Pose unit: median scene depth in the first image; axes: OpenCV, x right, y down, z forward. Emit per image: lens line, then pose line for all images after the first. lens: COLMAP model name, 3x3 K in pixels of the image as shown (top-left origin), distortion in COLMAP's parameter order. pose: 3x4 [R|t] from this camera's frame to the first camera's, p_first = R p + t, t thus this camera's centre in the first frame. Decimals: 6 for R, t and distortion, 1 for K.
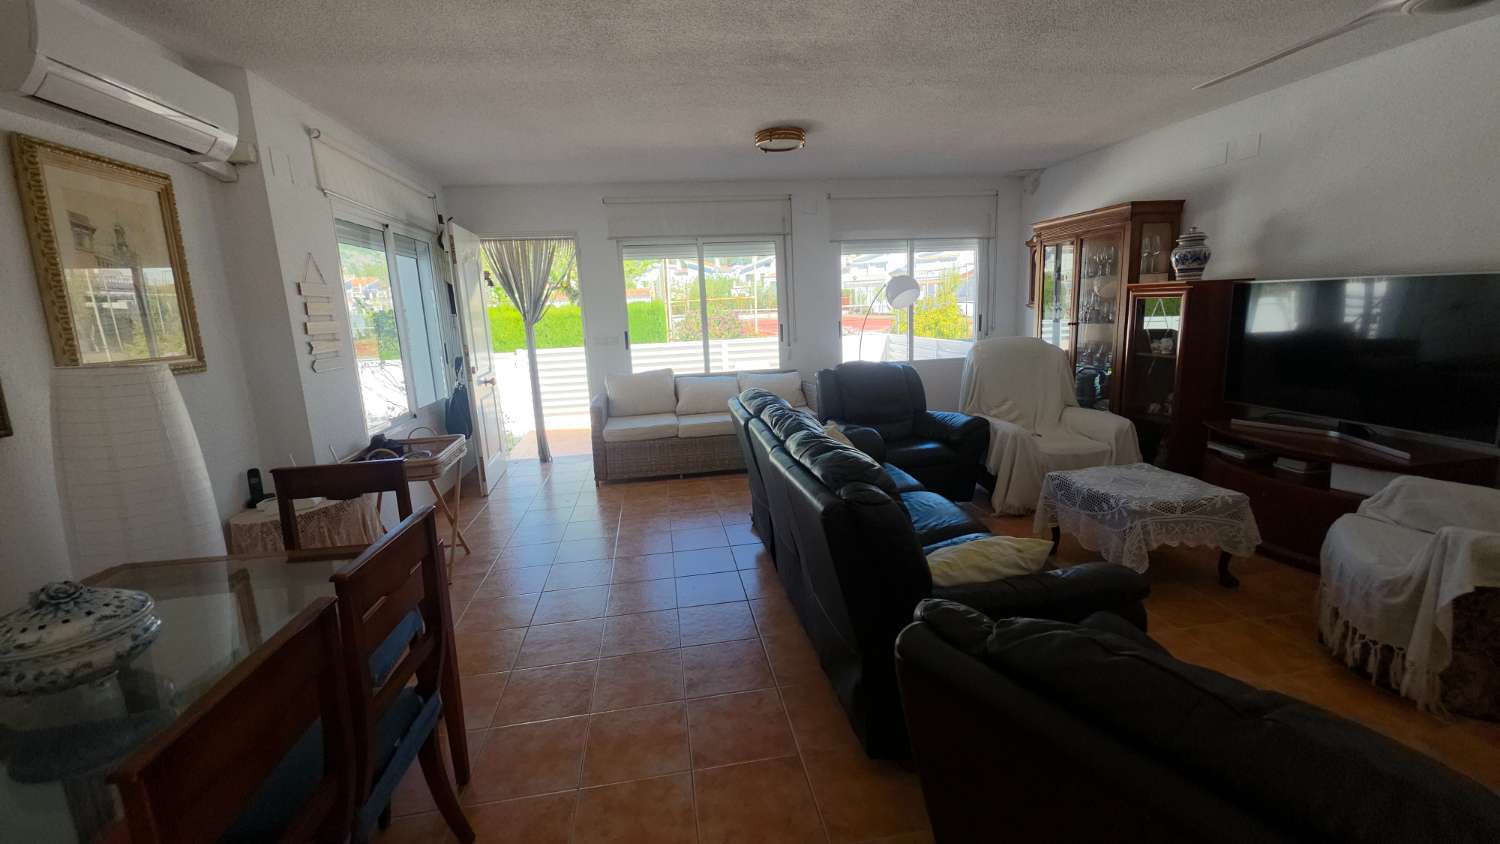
lens RADIAL K [[603.6, 0, 749.2], [0, 603.6, 414.4], [0, 0, 1]] dist [0.010446, -0.007546]
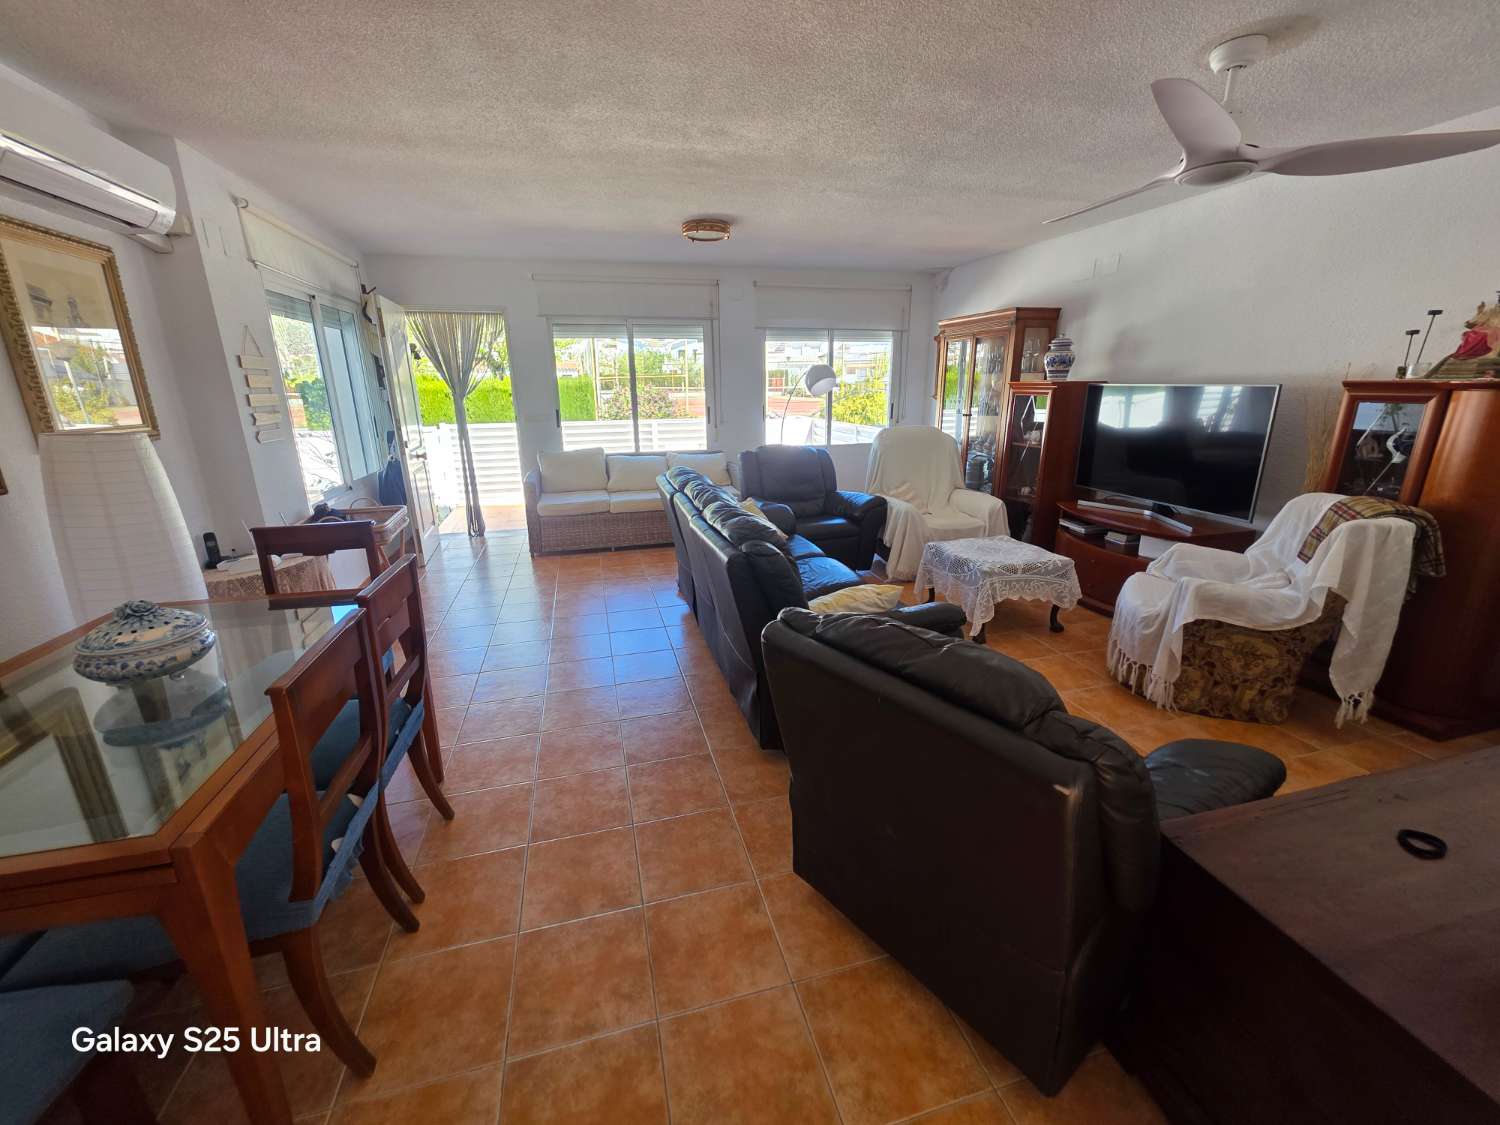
lens RADIAL K [[609.2, 0, 747.9], [0, 609.2, 556.7], [0, 0, 1]] dist [-0.000102, 0.000173]
pose [[0.994010, 0.003439, 0.109234, 0.012100], [-0.014130, 0.995160, 0.097249, 0.012286], [-0.108371, -0.098210, 0.989248, -0.160442]]
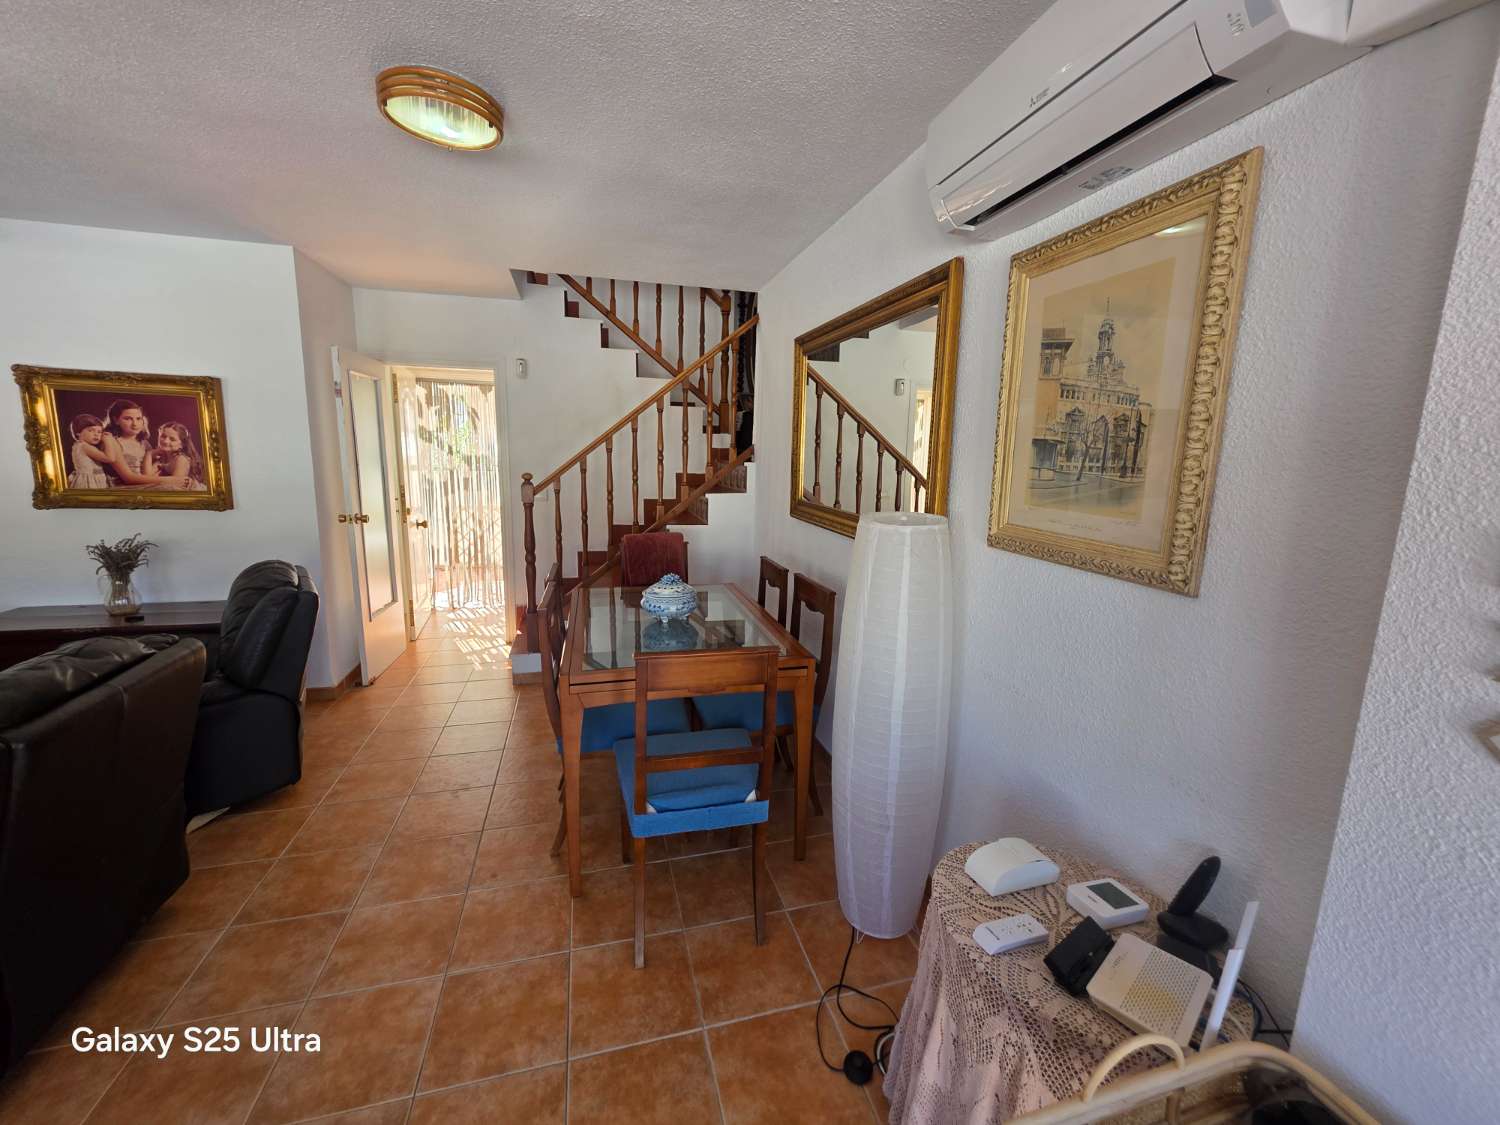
lens RADIAL K [[606.0, 0, 755.5], [0, 606.0, 554.8], [0, 0, 1]] dist [-0.000484, -0.000240]
pose [[-0.993939, 0.037934, -0.103182, -0.437941], [0.000052, 0.938741, 0.344623, -0.216973], [0.109934, 0.342529, -0.933053, 1.155110]]
